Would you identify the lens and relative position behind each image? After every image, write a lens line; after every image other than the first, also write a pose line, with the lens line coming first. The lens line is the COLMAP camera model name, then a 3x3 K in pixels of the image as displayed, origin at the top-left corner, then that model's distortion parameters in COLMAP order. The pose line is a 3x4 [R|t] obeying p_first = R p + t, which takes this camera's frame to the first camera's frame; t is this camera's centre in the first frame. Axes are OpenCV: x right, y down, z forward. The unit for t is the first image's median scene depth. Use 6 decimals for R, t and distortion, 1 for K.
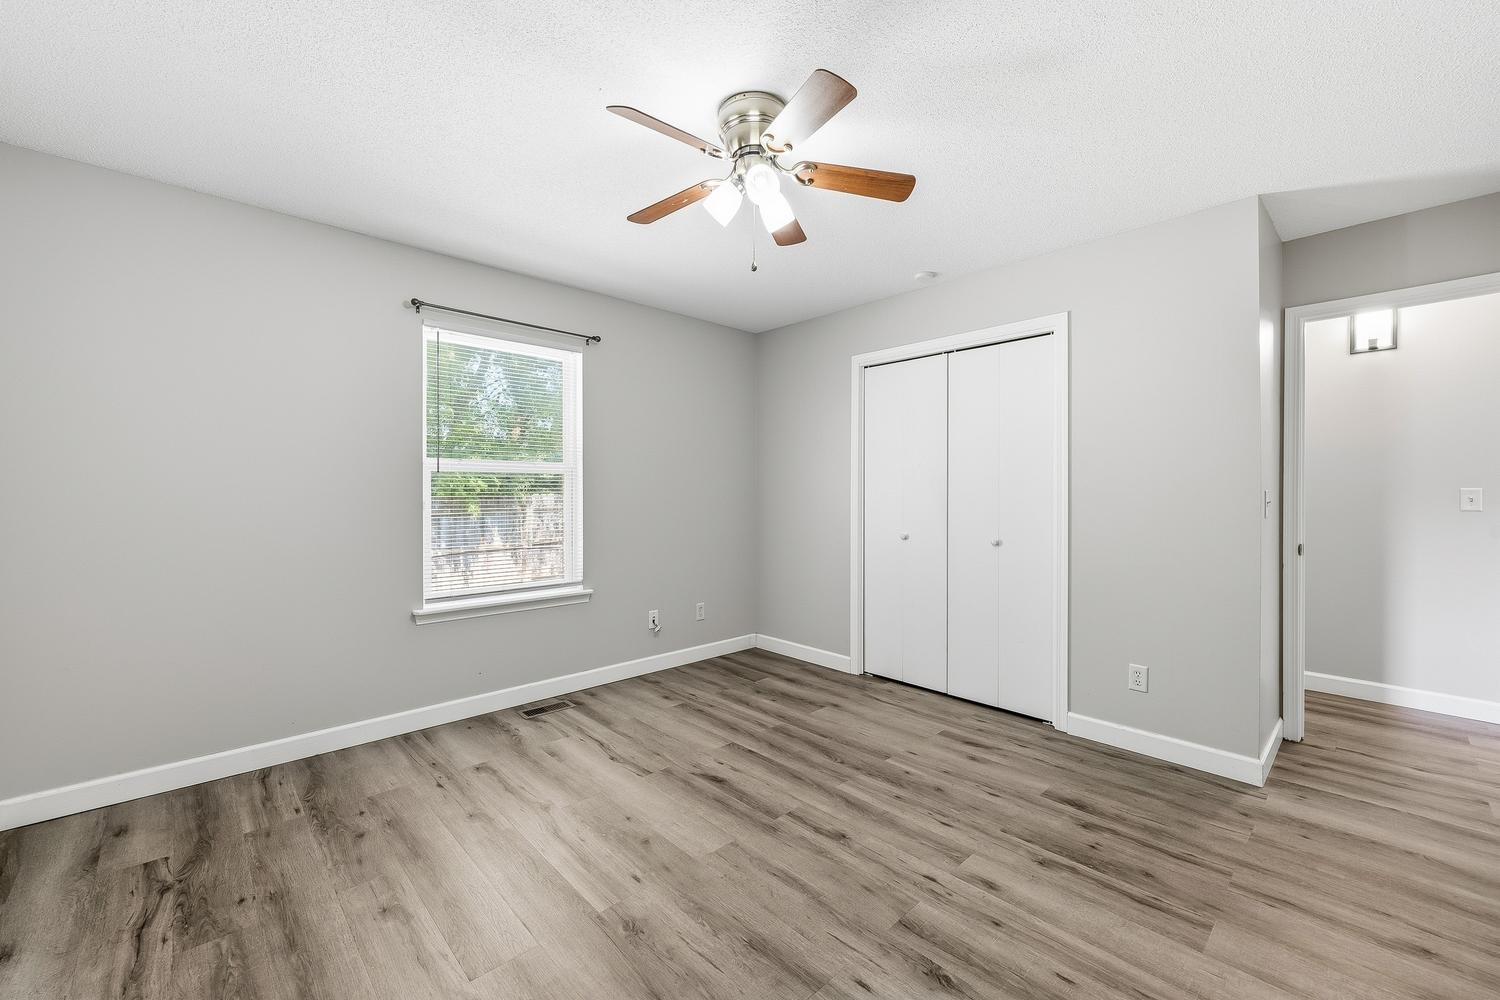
lens RADIAL K [[599.5, 0, 751.4], [0, 599.5, 495.0], [0, 0, 1]] dist [-0.000656, 0.000128]
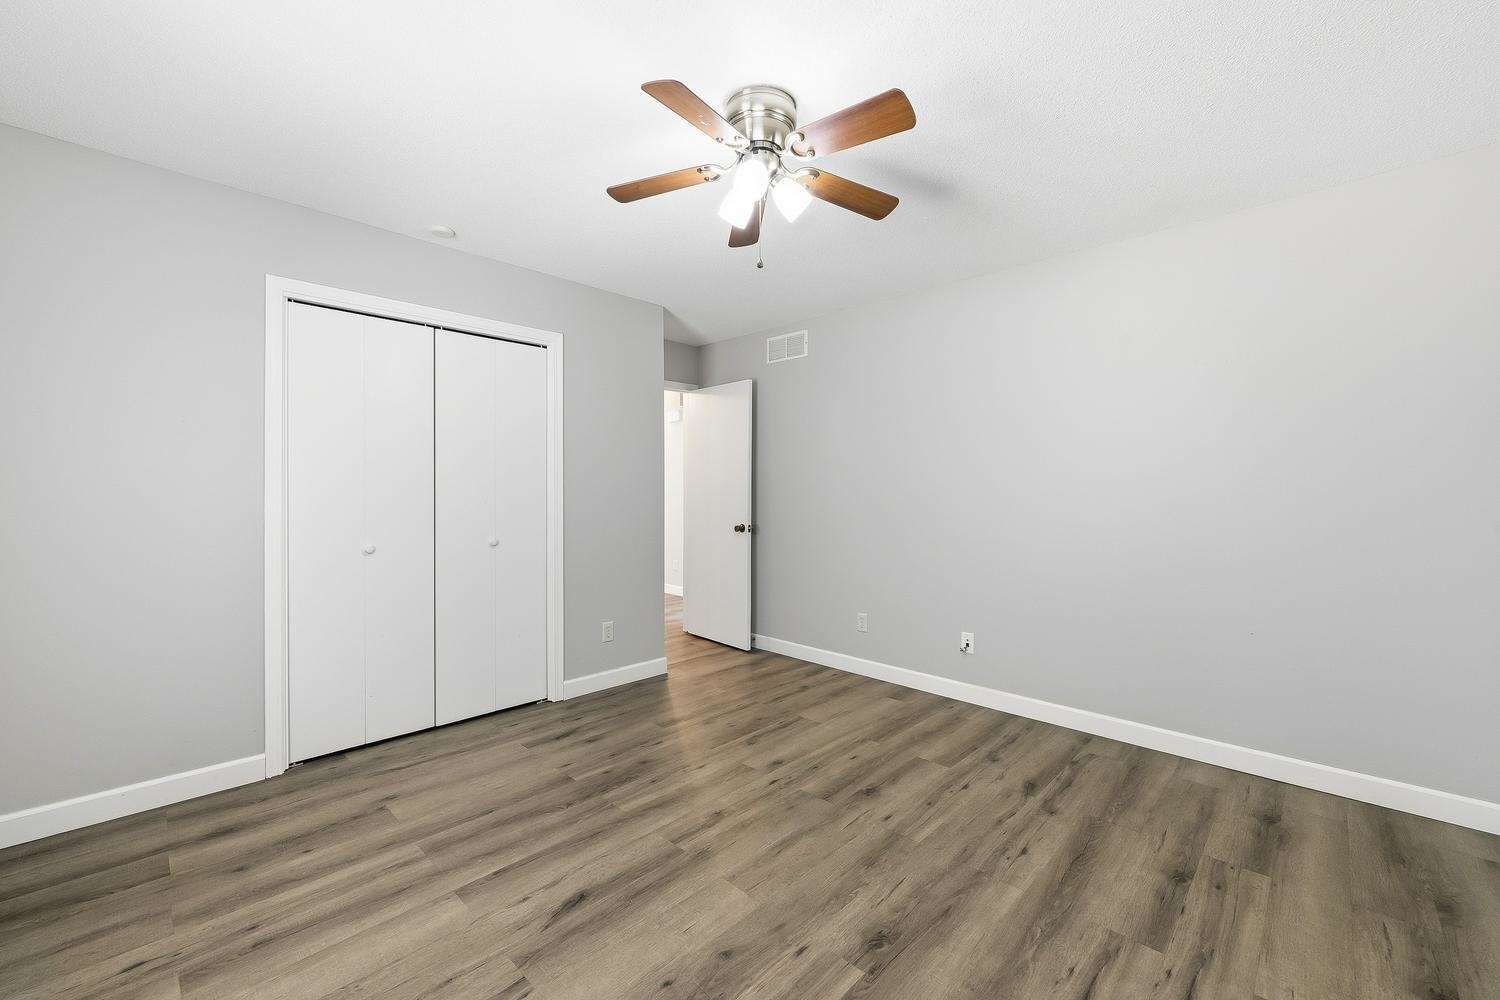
lens RADIAL K [[599.5, 0, 751.4], [0, 599.5, 495.0], [0, 0, 1]] dist [-0.000656, 0.000128]
pose [[-0.042343, -0.005958, 0.999085, -0.674241], [0.001090, 0.999981, 0.006009, -0.004231], [-0.999103, 0.001344, -0.042336, 0.725003]]
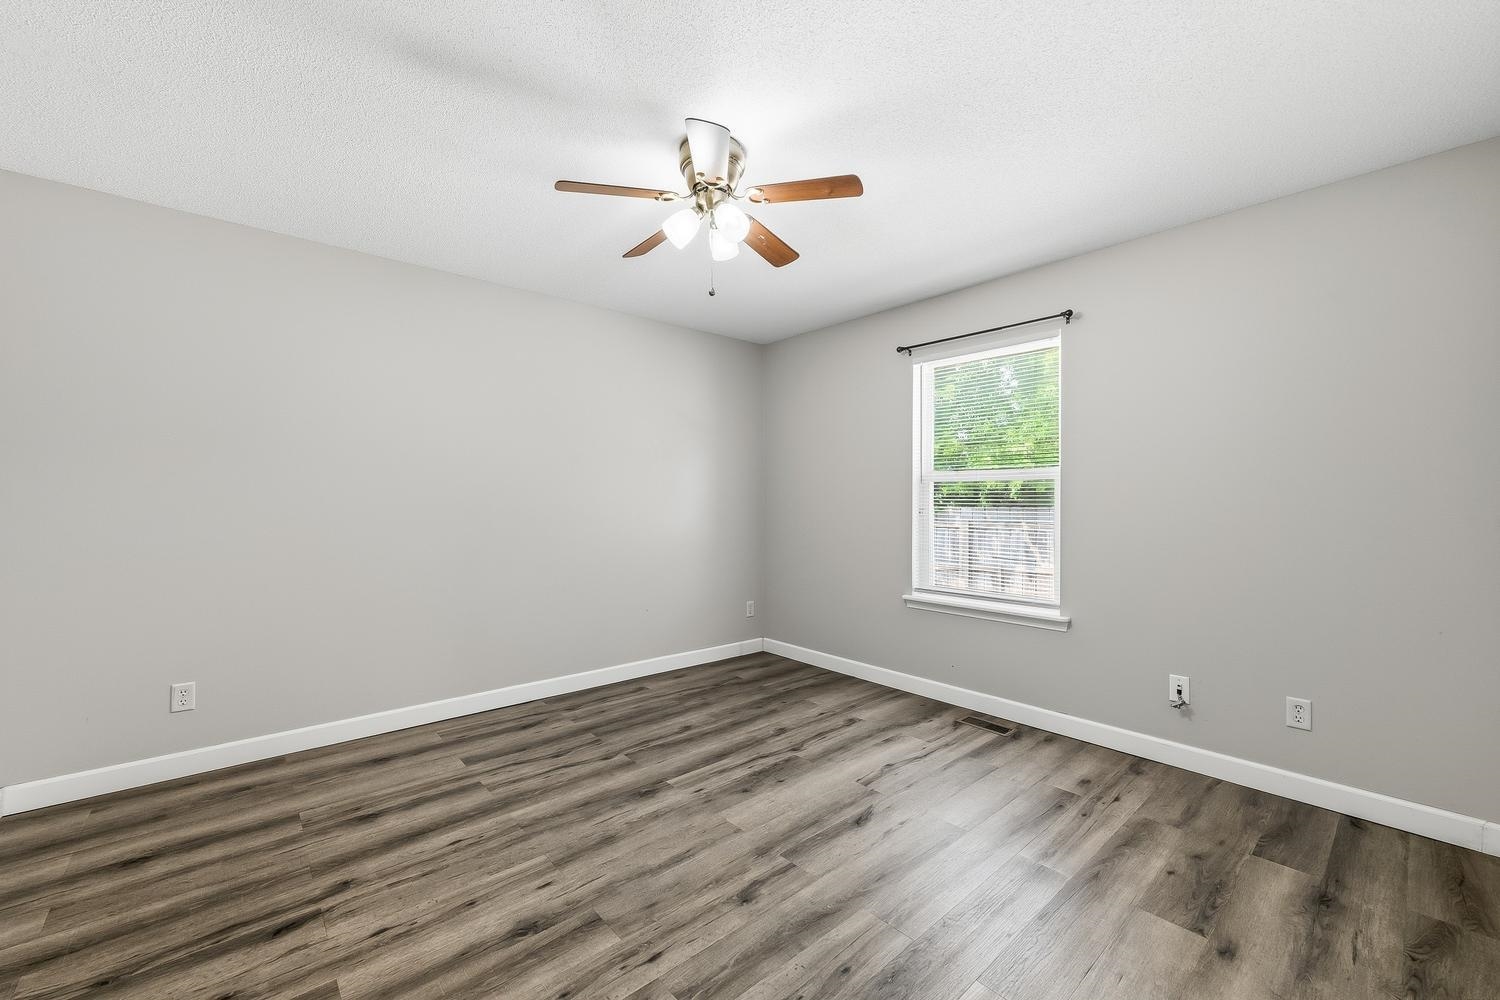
lens RADIAL K [[604.3, 0, 750.0], [0, 604.3, 500.0], [0, 0, 1]] dist [0.001326, 0.000226]
pose [[-0.040048, -0.001439, -0.999197, 0.750660], [-0.004896, 0.999987, -0.001244, -0.002229], [0.999186, 0.004842, -0.040054, 0.764530]]
